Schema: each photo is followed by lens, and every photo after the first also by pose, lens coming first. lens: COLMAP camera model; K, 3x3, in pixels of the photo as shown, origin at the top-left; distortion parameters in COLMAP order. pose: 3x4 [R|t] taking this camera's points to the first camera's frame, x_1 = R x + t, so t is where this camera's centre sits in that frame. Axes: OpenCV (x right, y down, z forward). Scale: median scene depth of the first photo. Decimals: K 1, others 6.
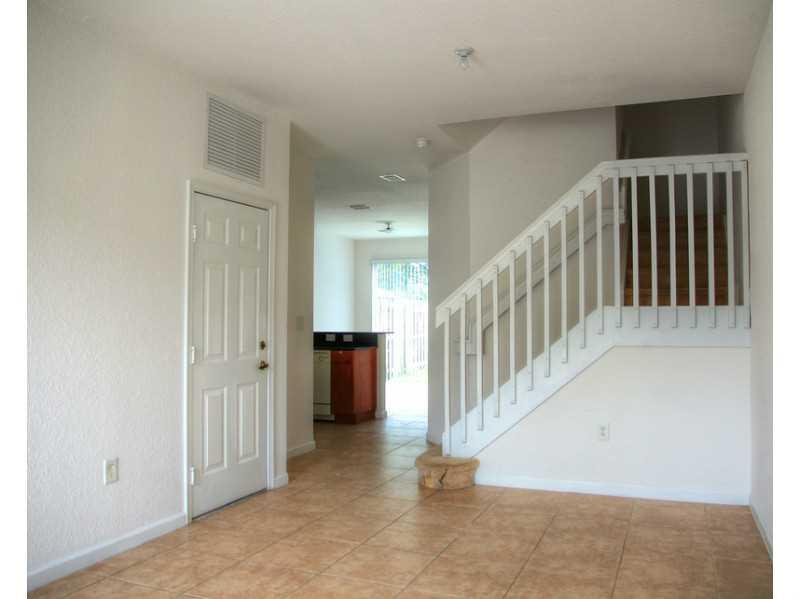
lens RADIAL K [[689.5, 0, 399.5], [0, 689.5, 299.5], [0, 0, 1]] dist [-0.002385, -0.000504]
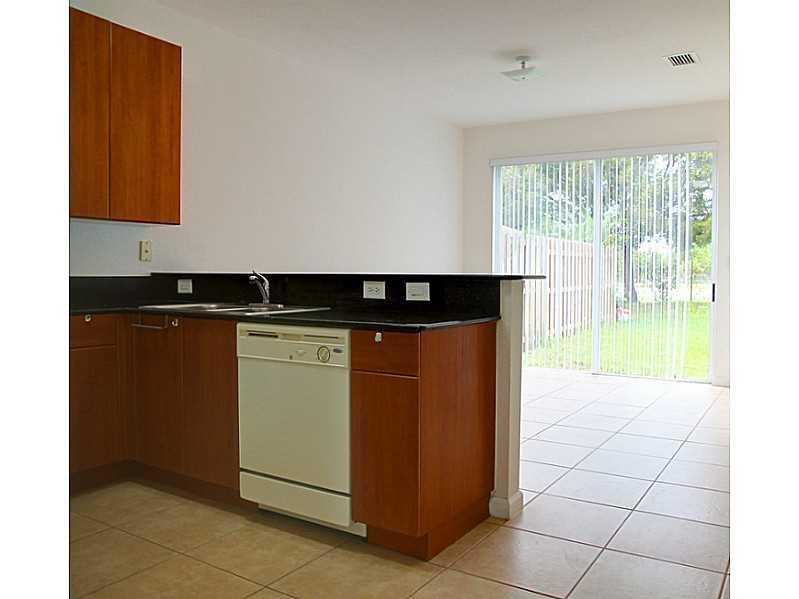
lens RADIAL K [[689.5, 0, 399.5], [0, 689.5, 299.5], [0, 0, 1]] dist [-0.002385, -0.000504]
pose [[0.983822, 0.004514, -0.179090, -0.018110], [0.009679, 0.996883, 0.078297, 0.032303], [0.178886, -0.078763, 0.980712, 0.650627]]
